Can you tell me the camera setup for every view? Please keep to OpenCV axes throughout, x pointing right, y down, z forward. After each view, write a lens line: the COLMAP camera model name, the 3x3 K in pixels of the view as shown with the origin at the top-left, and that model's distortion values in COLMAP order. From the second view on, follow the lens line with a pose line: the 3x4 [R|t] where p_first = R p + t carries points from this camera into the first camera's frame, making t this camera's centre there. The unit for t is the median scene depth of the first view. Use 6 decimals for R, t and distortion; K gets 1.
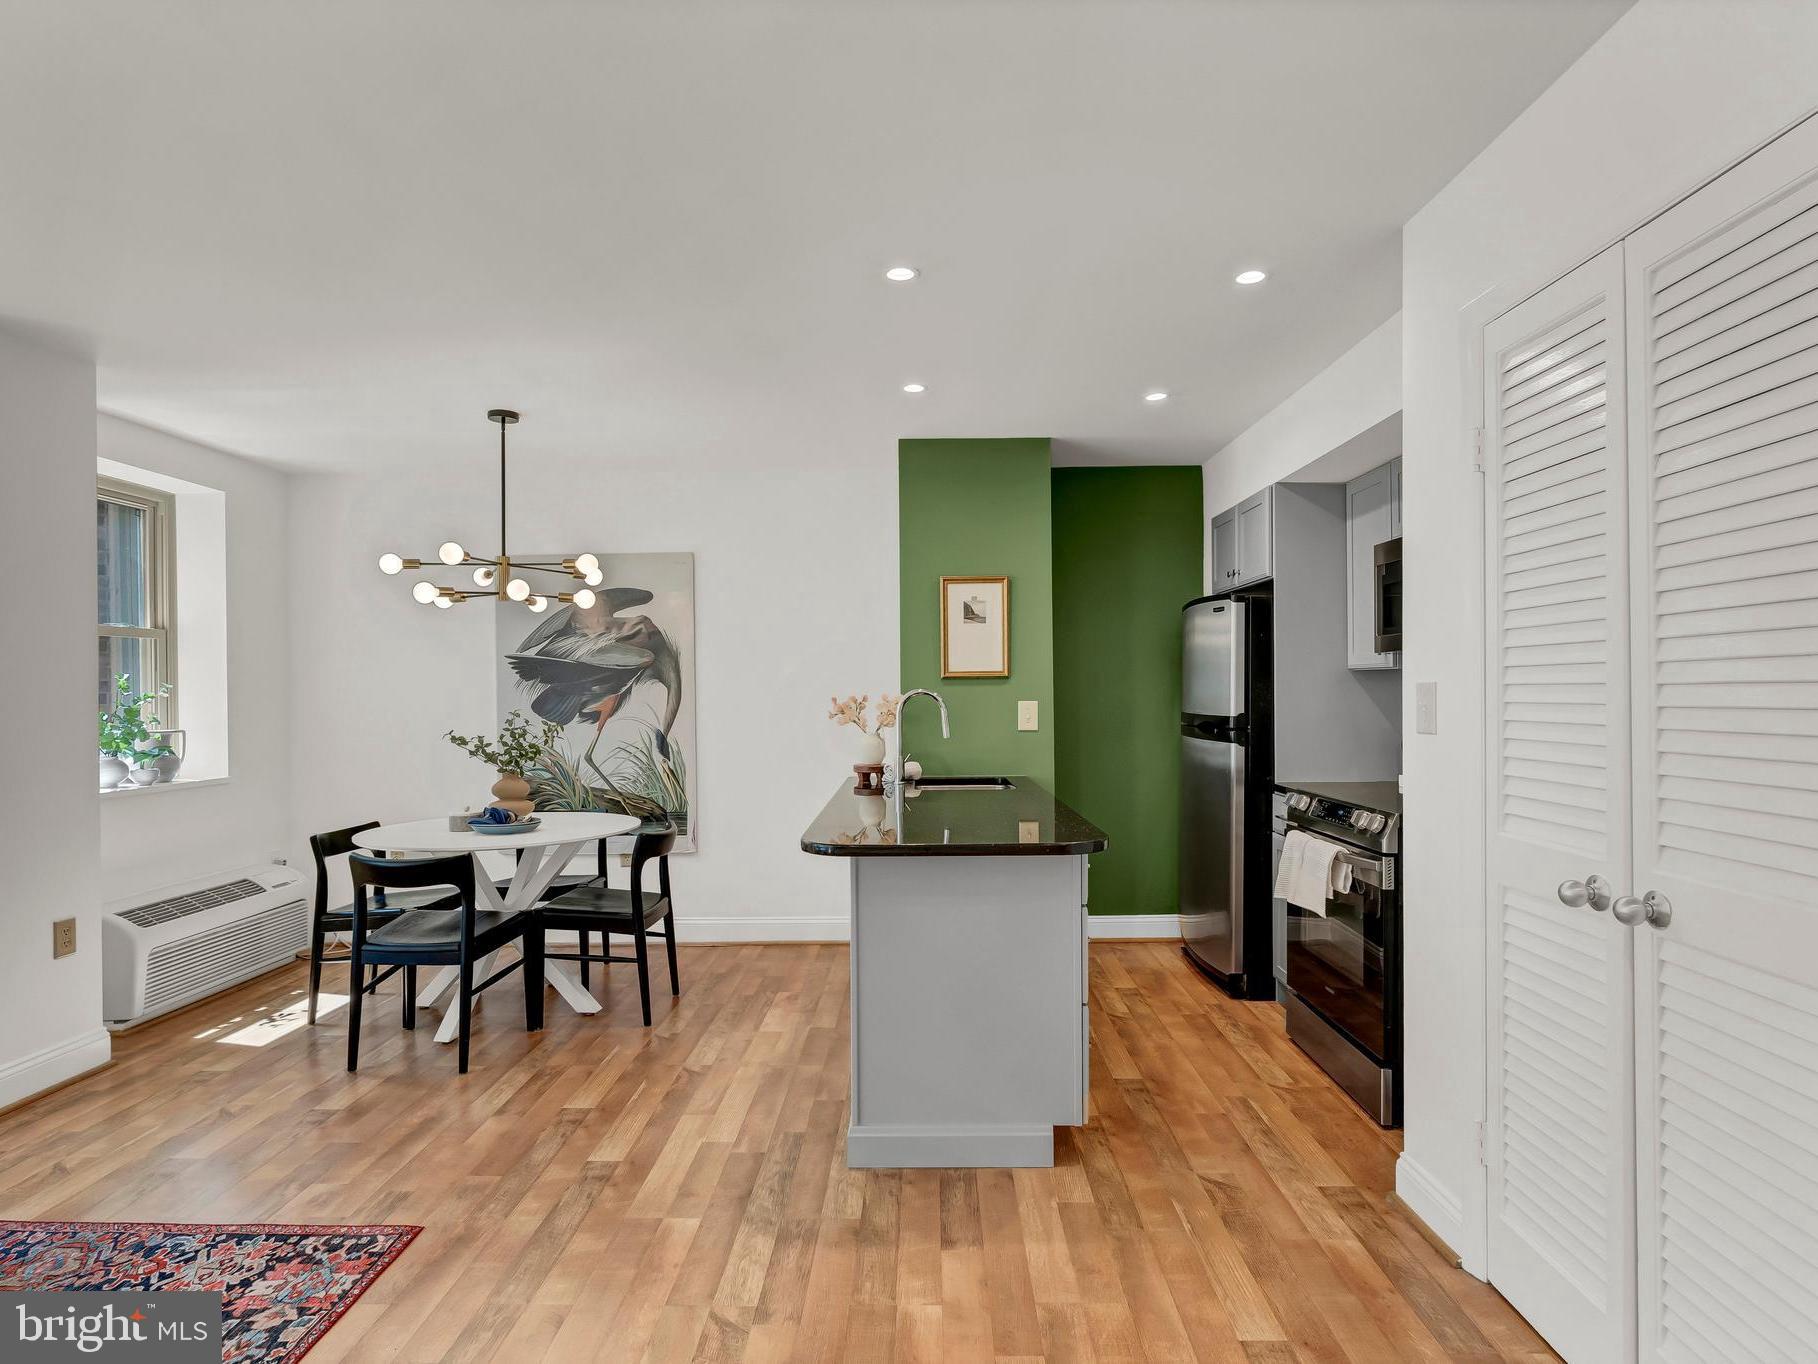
lens RADIAL K [[968.7, 0, 912.5], [0, 968.7, 691.0], [0, 0, 1]] dist [-0.002140, -0.000146]
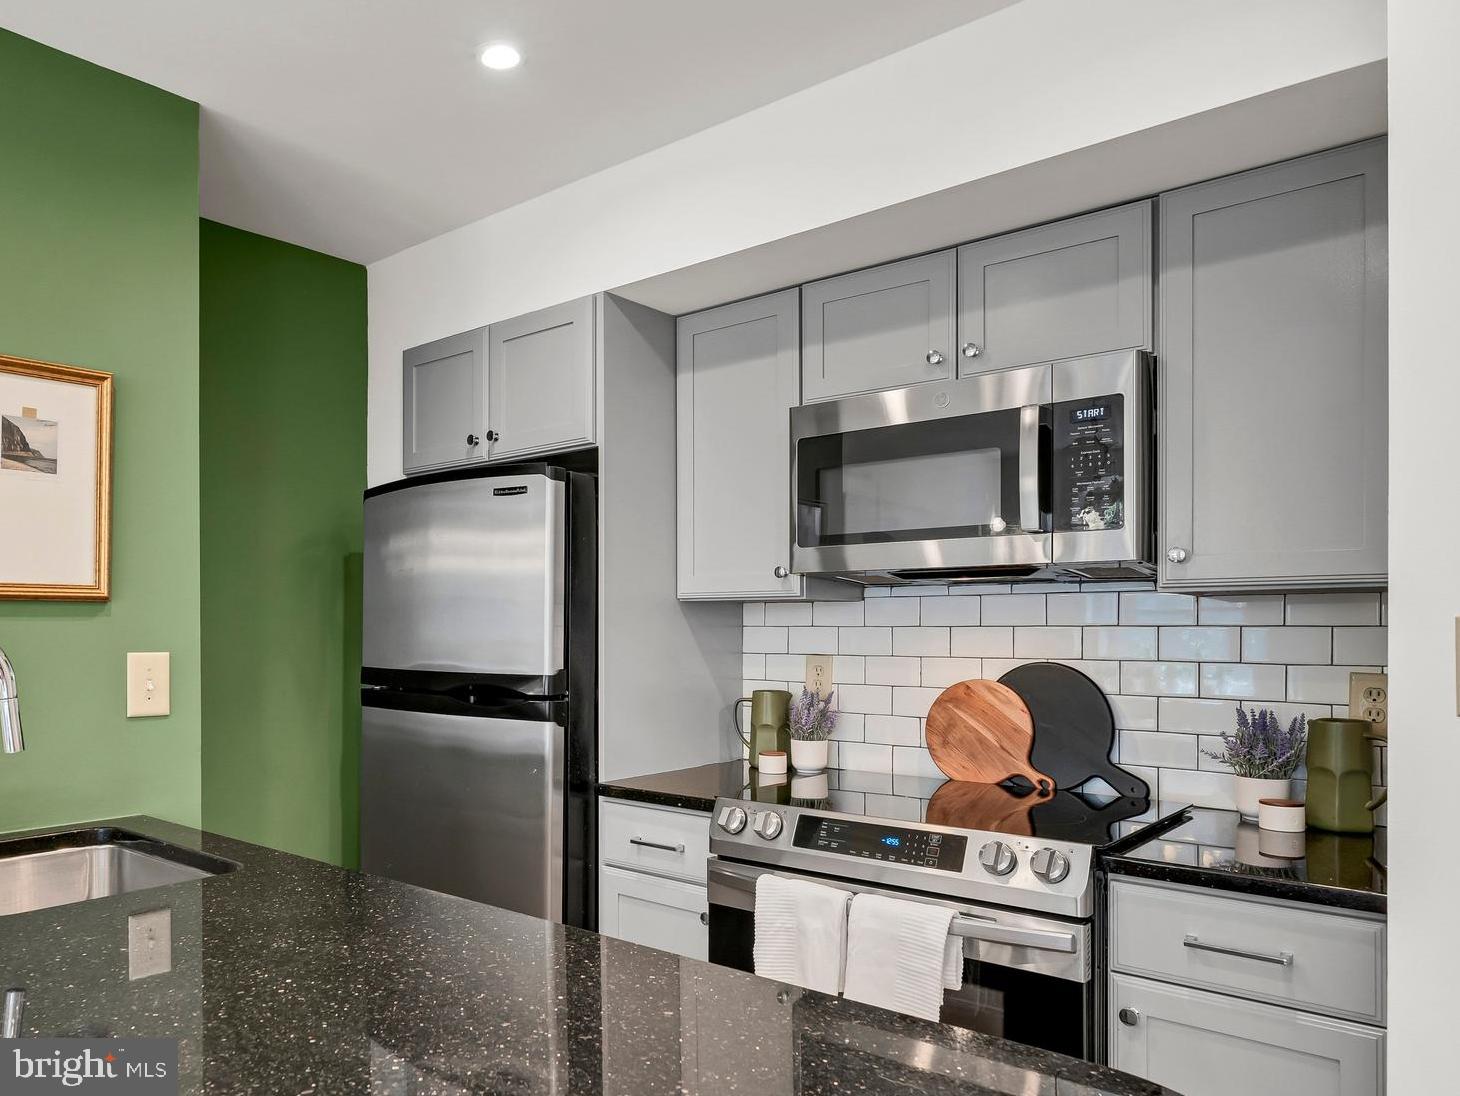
lens RADIAL K [[1034.2, 0, 559.1], [0, 1034.2, 624.7], [0, 0, 1]] dist [-0.001135, 0.000743]
pose [[0.684528, 0.007920, 0.728943, -0.115581], [-0.002177, 0.999959, -0.008820, 0.001113], [-0.728983, 0.004450, 0.684517, 0.562864]]
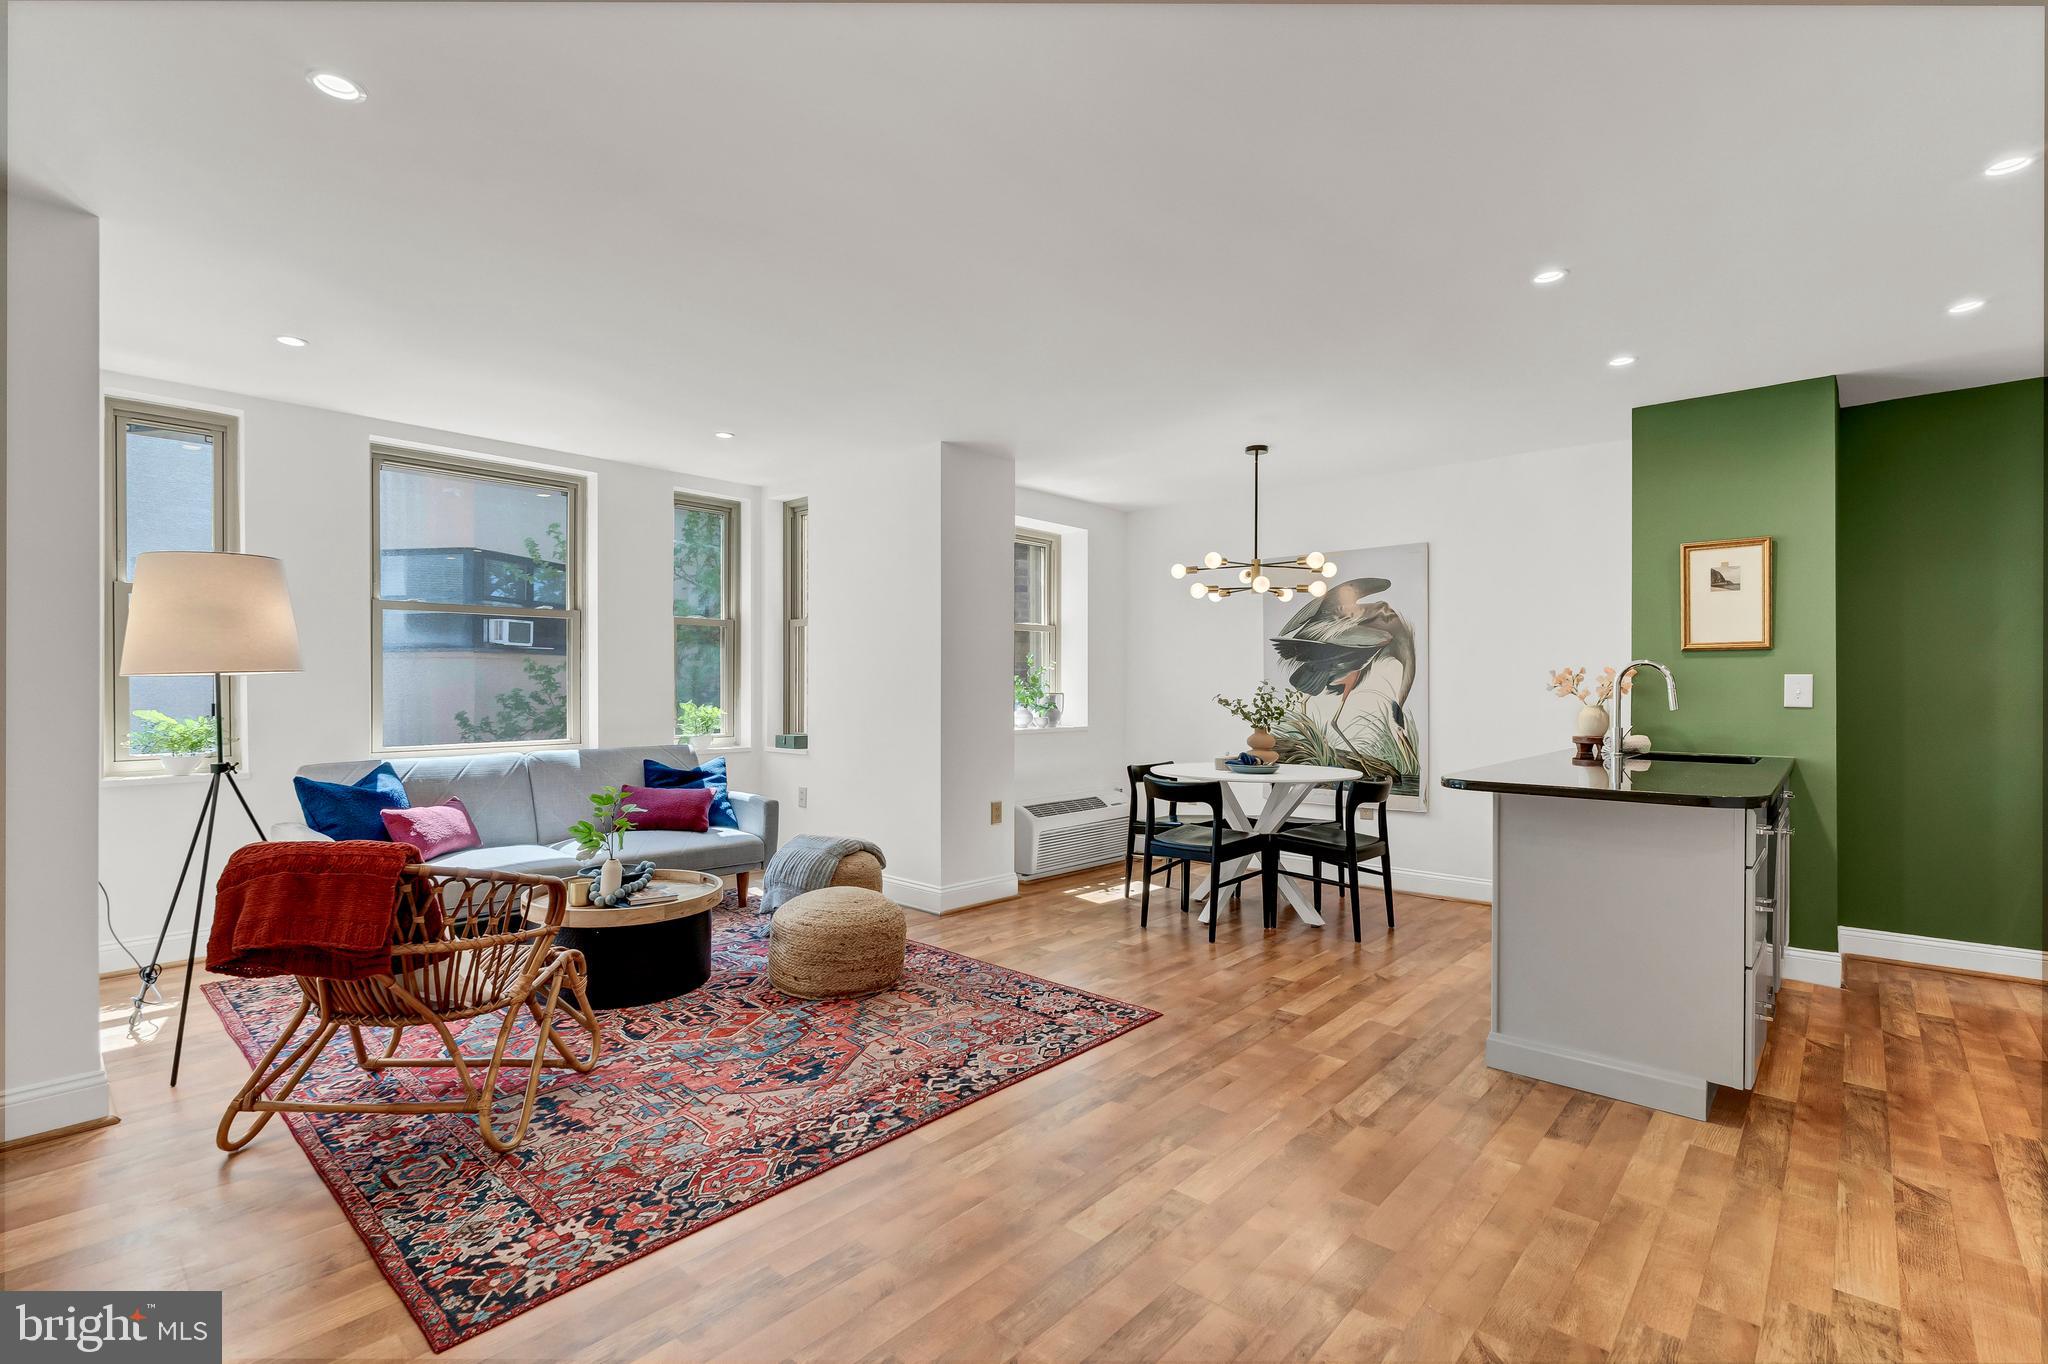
lens RADIAL K [[933.1, 0, 1028.3], [0, 933.1, 683.9], [0, 0, 1]] dist [-0.001190, -0.000155]
pose [[0.755411, 0.008733, -0.655193, 0.158243], [-0.008975, 0.999955, 0.002980, 0.024898], [0.655190, 0.003629, 0.755455, -0.128288]]
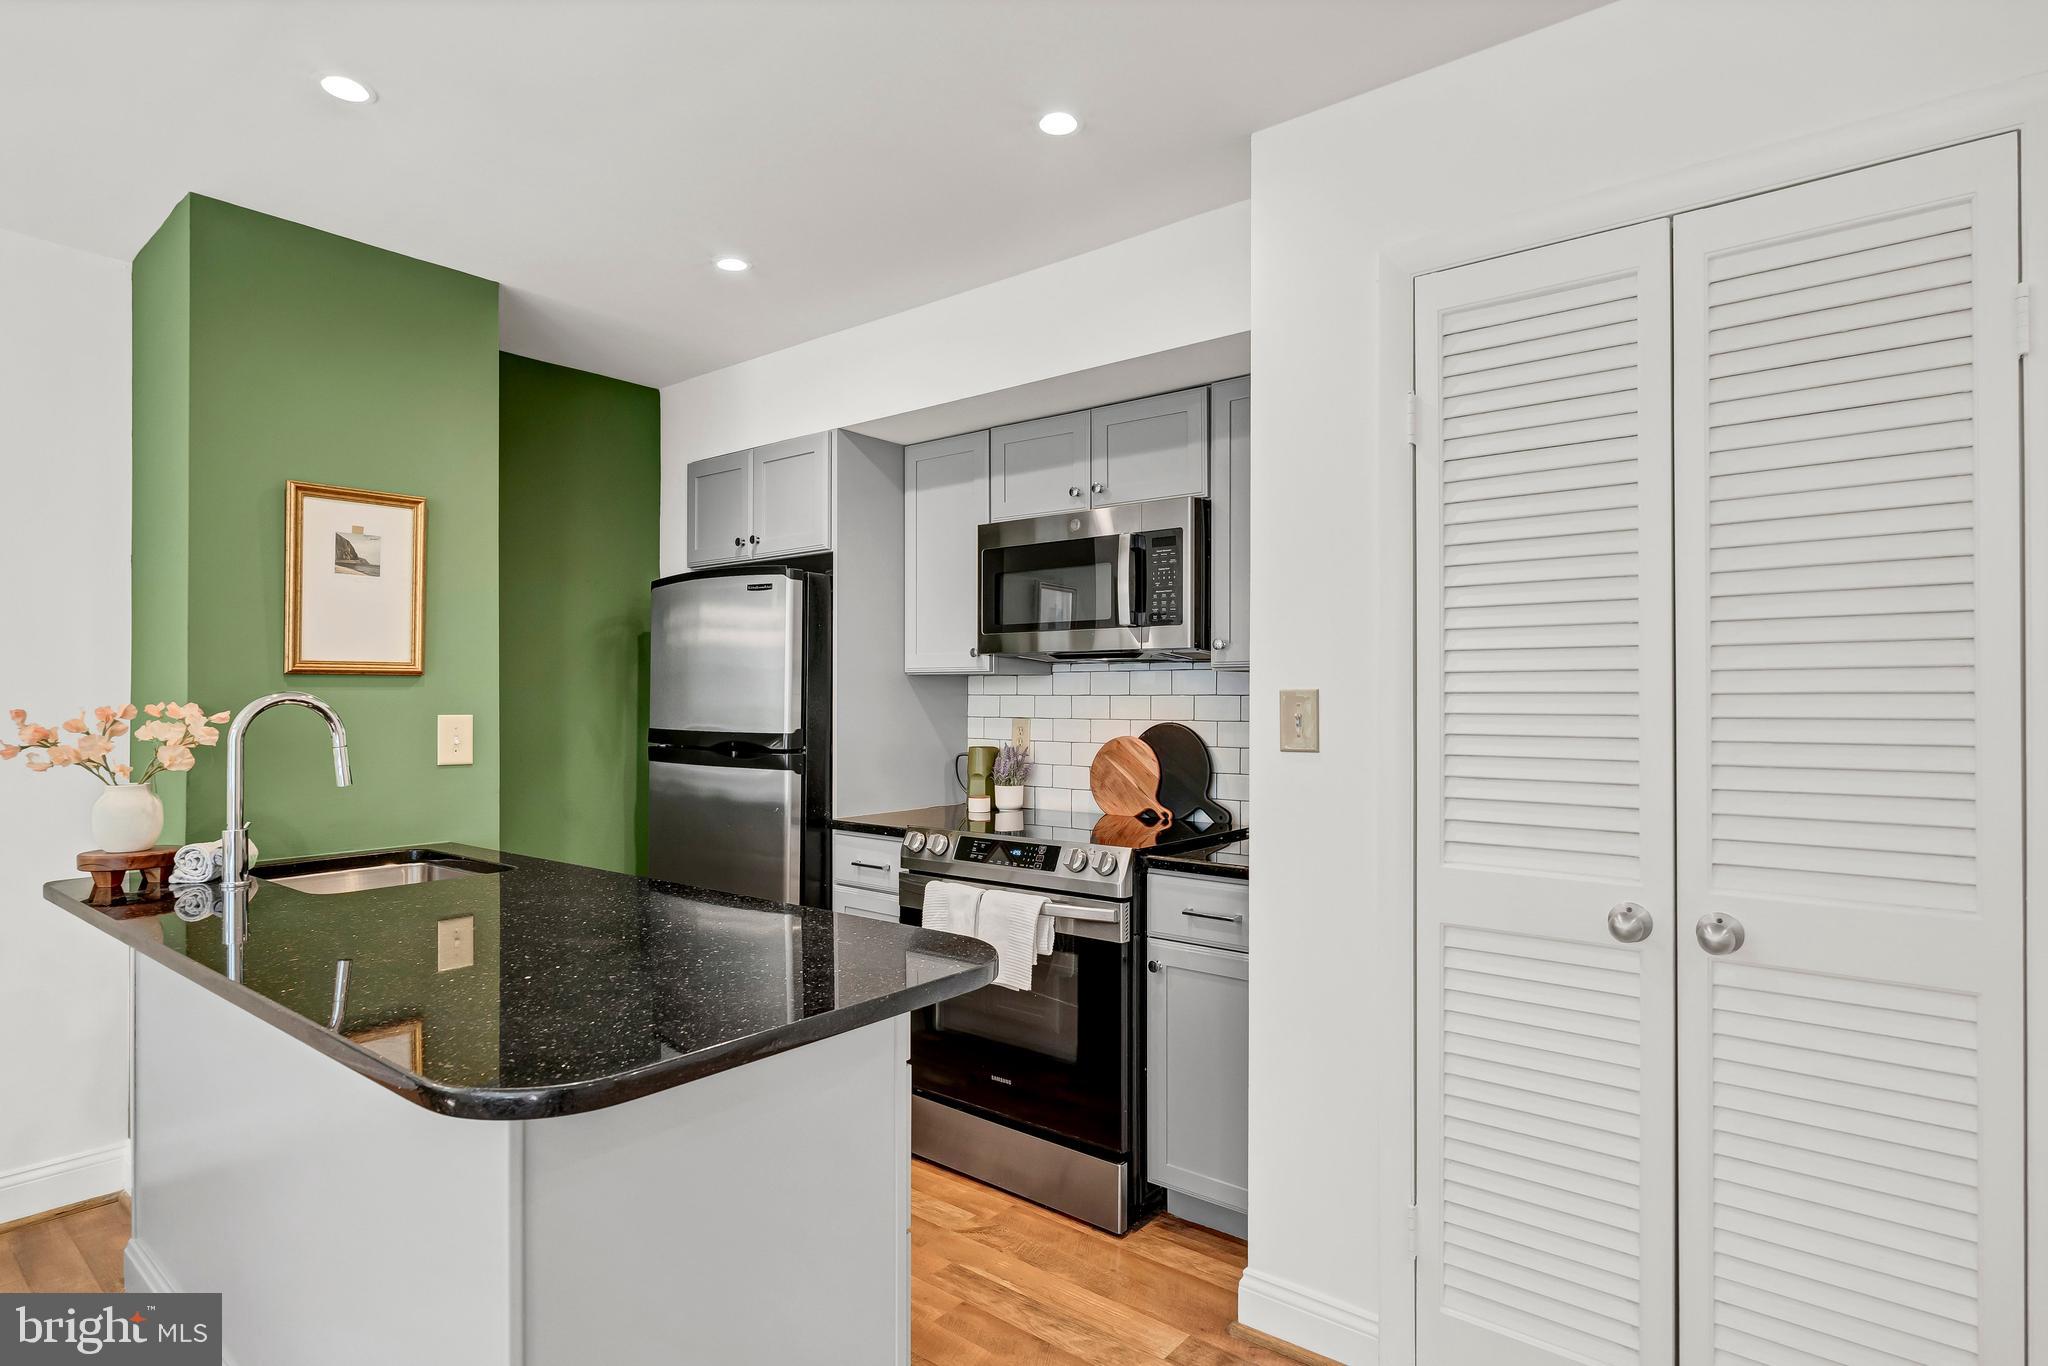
lens RADIAL K [[1062.1, 0, 1021.8], [0, 1062.1, 691.1], [0, 0, 1]] dist [0.000694, -0.000038]
pose [[0.624984, 0.010550, 0.780566, -0.185394], [-0.003156, 0.999935, -0.010989, 0.002082], [-0.780631, 0.004404, 0.624976, 0.352243]]
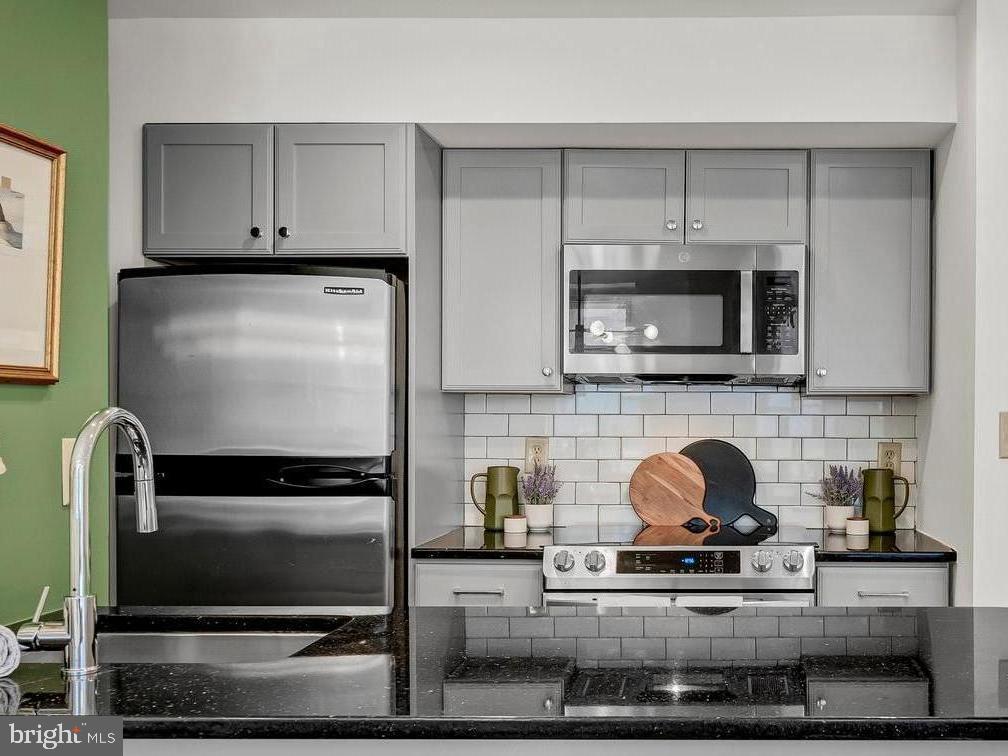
lens RADIAL K [[1107.2, 0, 701.8], [0, 1107.2, 424.5], [0, 0, 1]] dist [-0.012229, 0.007110]
pose [[0.007883, -0.001409, 0.999968, -0.419772], [-0.002017, 0.999997, 0.001425, 0.003068], [-0.999967, -0.002028, 0.007880, 0.767250]]
